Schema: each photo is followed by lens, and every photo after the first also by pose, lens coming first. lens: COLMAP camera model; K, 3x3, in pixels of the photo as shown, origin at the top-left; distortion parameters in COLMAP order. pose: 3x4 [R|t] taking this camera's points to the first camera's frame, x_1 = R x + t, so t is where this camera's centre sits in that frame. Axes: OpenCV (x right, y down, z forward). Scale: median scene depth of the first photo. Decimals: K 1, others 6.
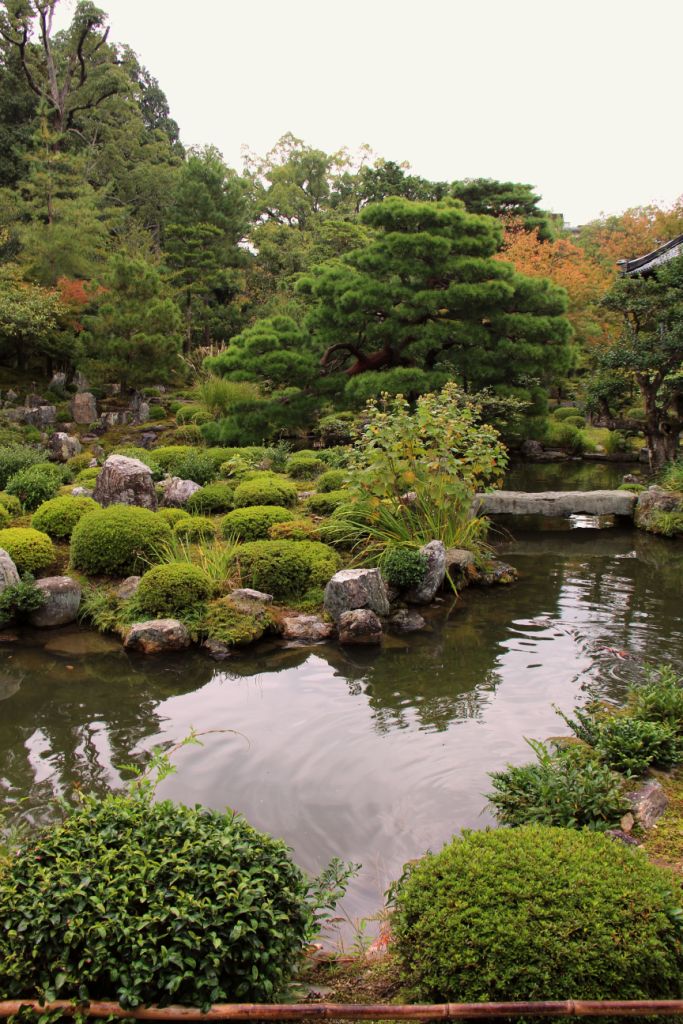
lens RADIAL K [[893.1, 0, 341.3], [0, 893.1, 523.9], [0, 0, 1]] dist [-0.194047, 0.183316]
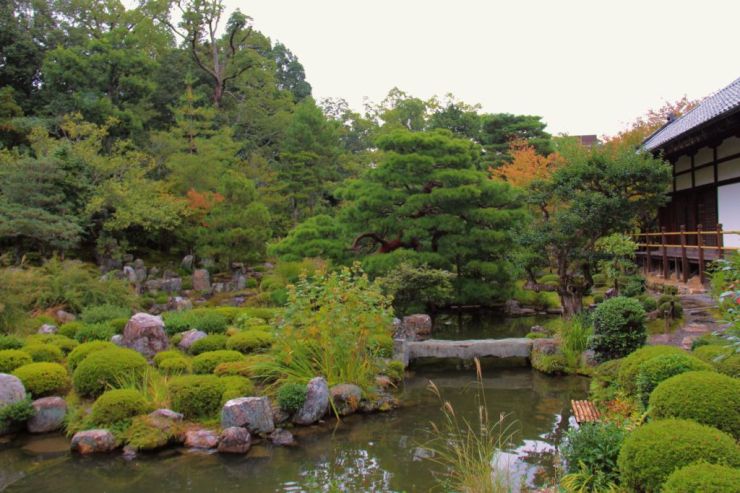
lens RADIAL K [[645.4, 0, 377.9], [0, 645.4, 234.7], [0, 0, 1]] dist [-0.194047, 0.183316]
pose [[0.992867, -0.020121, -0.117517, 0.130086], [-0.003368, 0.980530, -0.196341, -0.001656], [0.119179, 0.195336, 0.973468, 0.010112]]
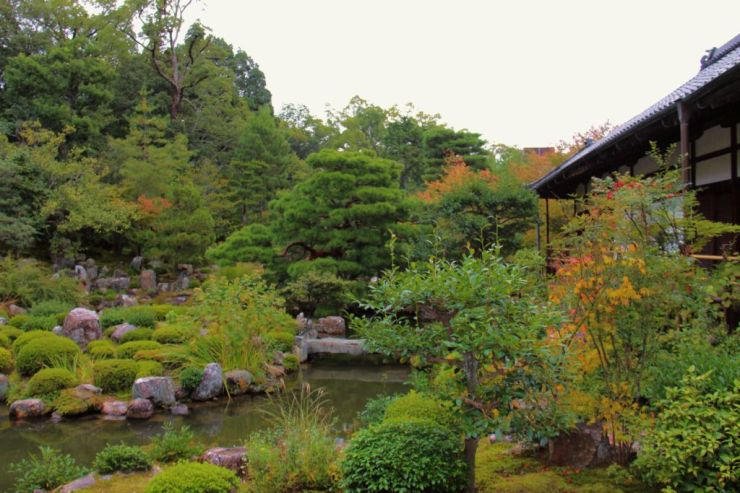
lens RADIAL K [[645.0, 0, 369.8], [0, 645.0, 238.1], [0, 0, 1]] dist [-0.191930, 0.182423]
pose [[0.996905, 0.008549, -0.078147, 0.203506], [-0.023829, 0.980162, -0.196758, 0.006475], [0.074914, 0.198012, 0.977333, -0.081355]]
